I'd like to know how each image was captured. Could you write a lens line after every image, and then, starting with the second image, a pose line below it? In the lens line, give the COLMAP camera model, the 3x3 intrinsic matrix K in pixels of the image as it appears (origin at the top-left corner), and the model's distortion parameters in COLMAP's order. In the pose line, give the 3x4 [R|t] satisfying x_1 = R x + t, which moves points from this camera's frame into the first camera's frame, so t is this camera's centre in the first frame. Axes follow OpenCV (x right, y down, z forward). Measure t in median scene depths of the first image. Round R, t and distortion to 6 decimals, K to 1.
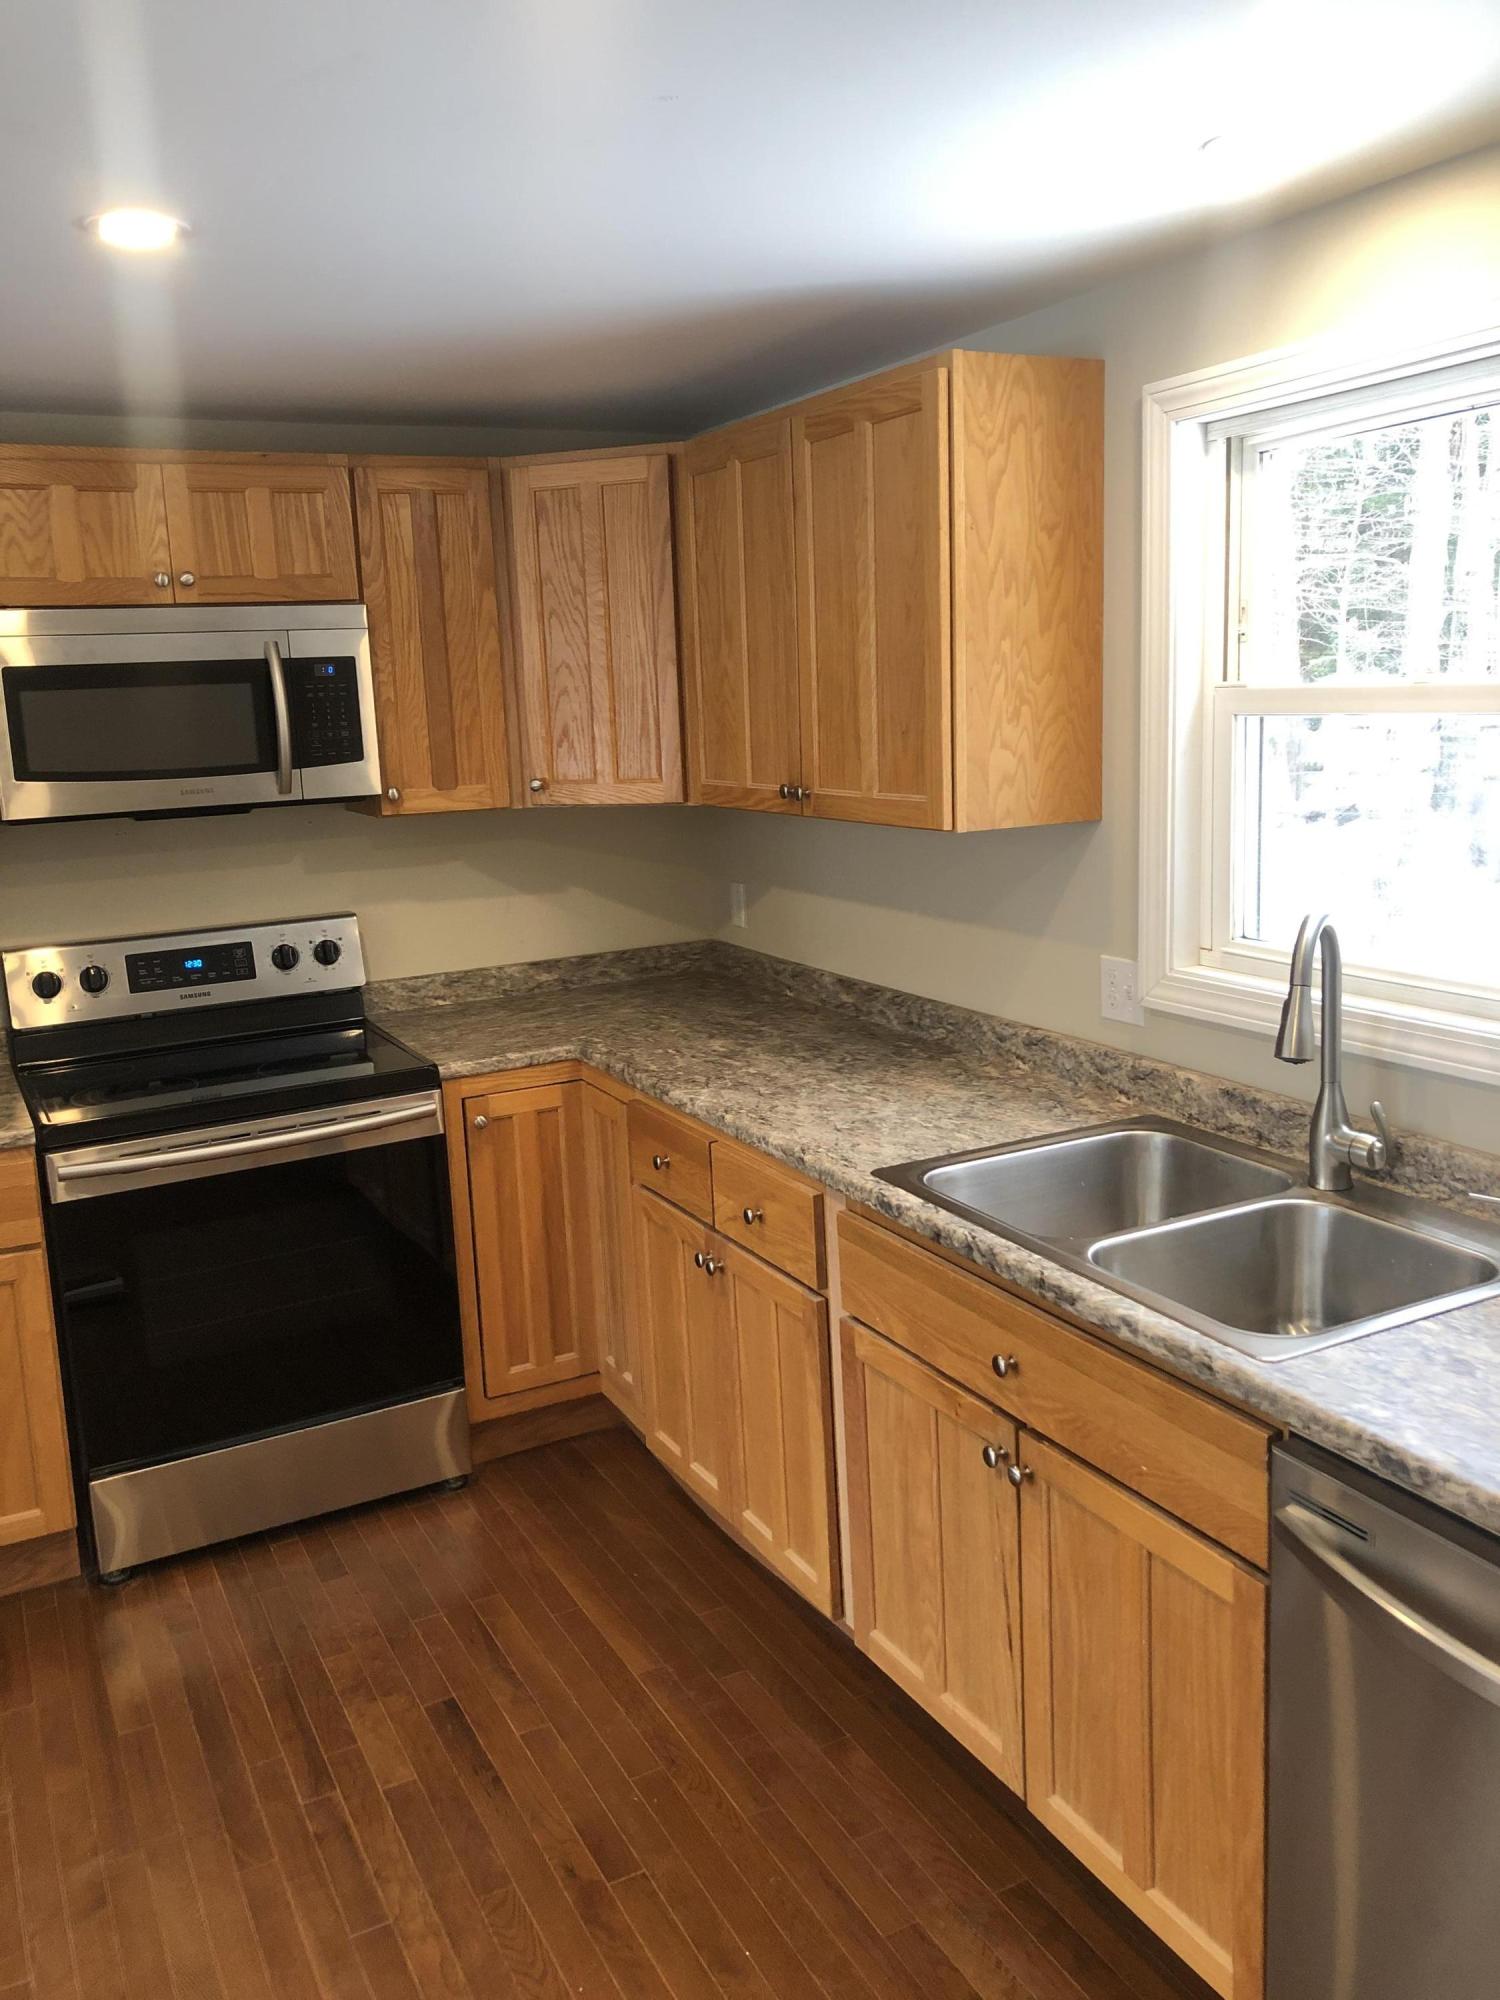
lens RADIAL K [[1648.0, 0, 749.1], [0, 1648.0, 976.5], [0, 0, 1]] dist [0.028833, -0.040429]
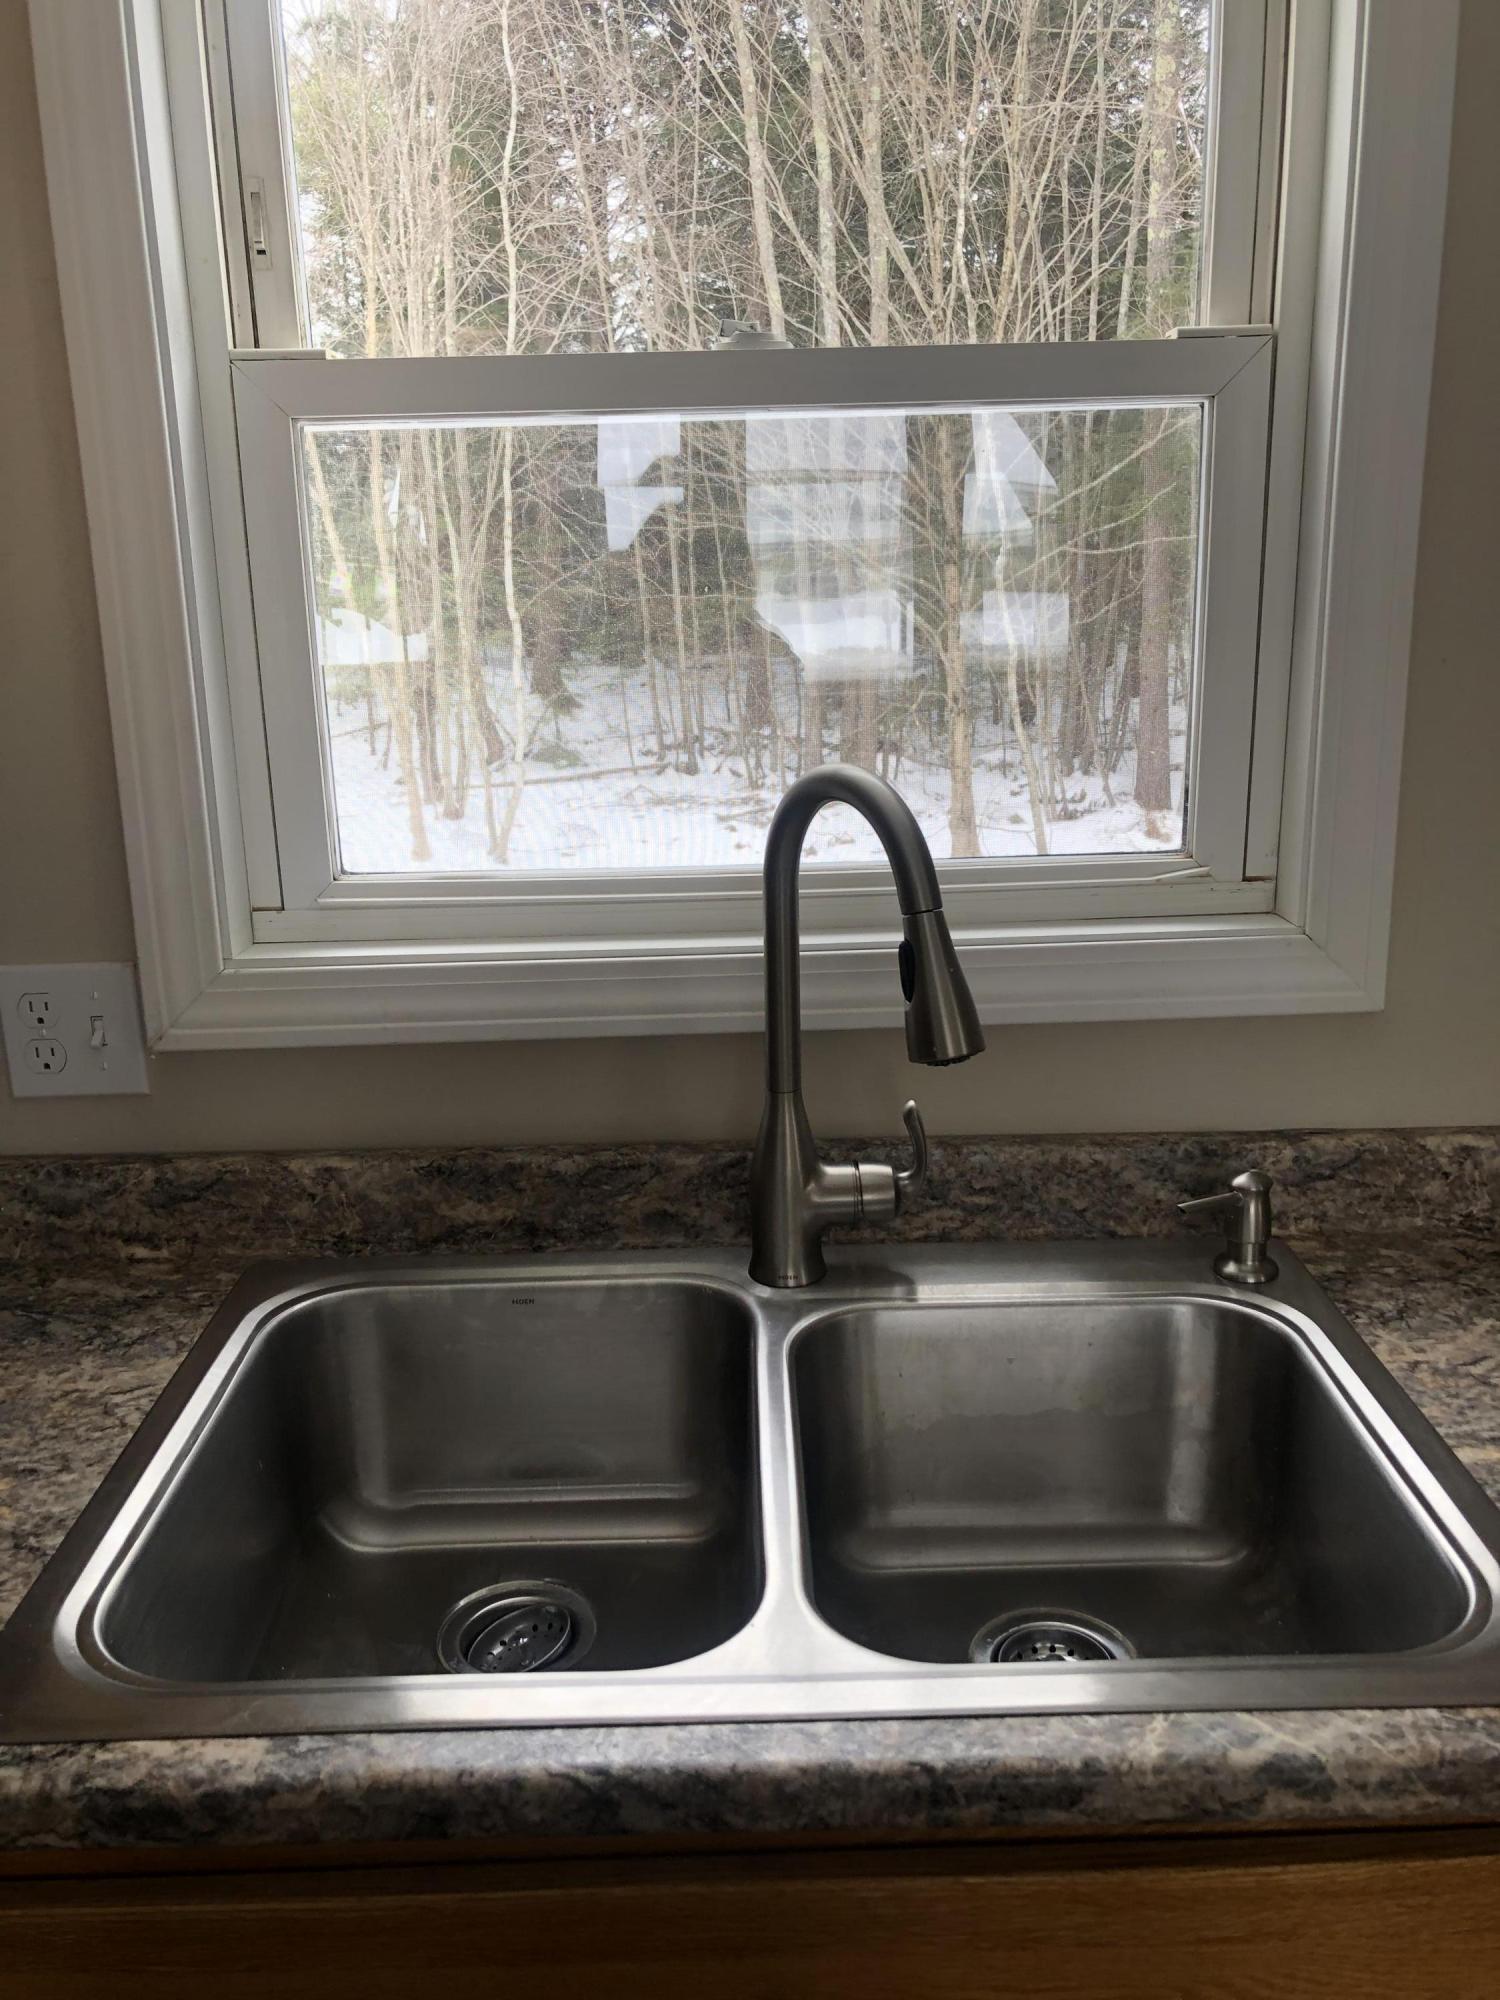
lens RADIAL K [[1648.0, 0, 752.4], [0, 1648.0, 1001.8], [0, 0, 1]] dist [0.028833, -0.040429]
pose [[0.444701, -0.205939, 0.871682, -0.084470], [0.163500, 0.975521, 0.147060, -0.033070], [-0.880630, 0.077122, 0.467486, 0.547294]]
